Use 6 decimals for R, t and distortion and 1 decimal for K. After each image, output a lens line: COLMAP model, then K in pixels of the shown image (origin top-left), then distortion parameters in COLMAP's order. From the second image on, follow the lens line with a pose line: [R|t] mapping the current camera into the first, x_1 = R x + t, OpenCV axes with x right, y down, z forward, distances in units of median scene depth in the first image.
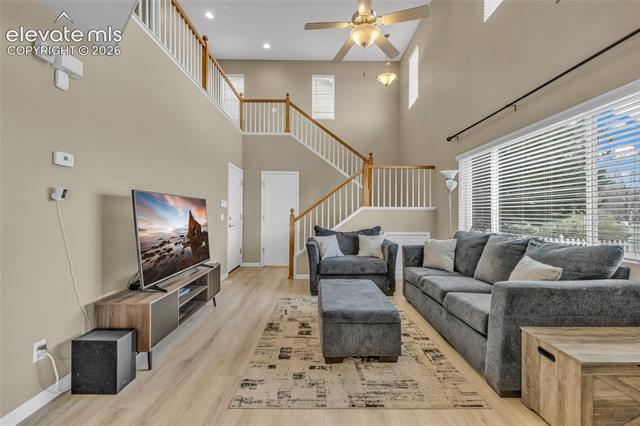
lens RADIAL K [[267.0, 0, 320.0], [0, 267.0, 213.0], [0, 0, 1]] dist [0.000395, 0.000174]
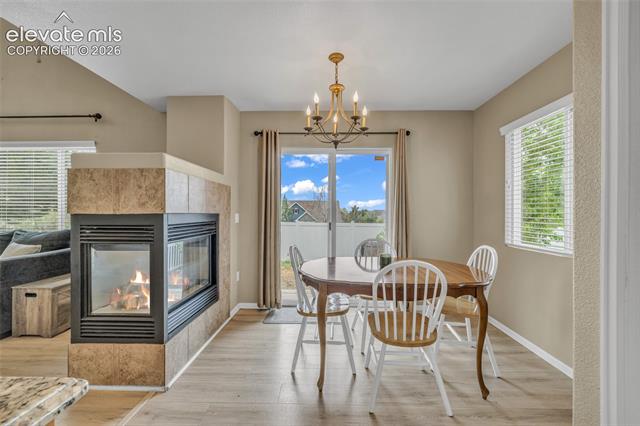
lens RADIAL K [[267.0, 0, 320.0], [0, 267.0, 213.0], [0, 0, 1]] dist [0.000395, 0.000174]
pose [[0.028663, -0.003927, 0.999581, -0.451539], [-0.005716, 0.999975, 0.004092, -0.003114], [-0.999573, -0.005831, 0.028640, -0.500377]]
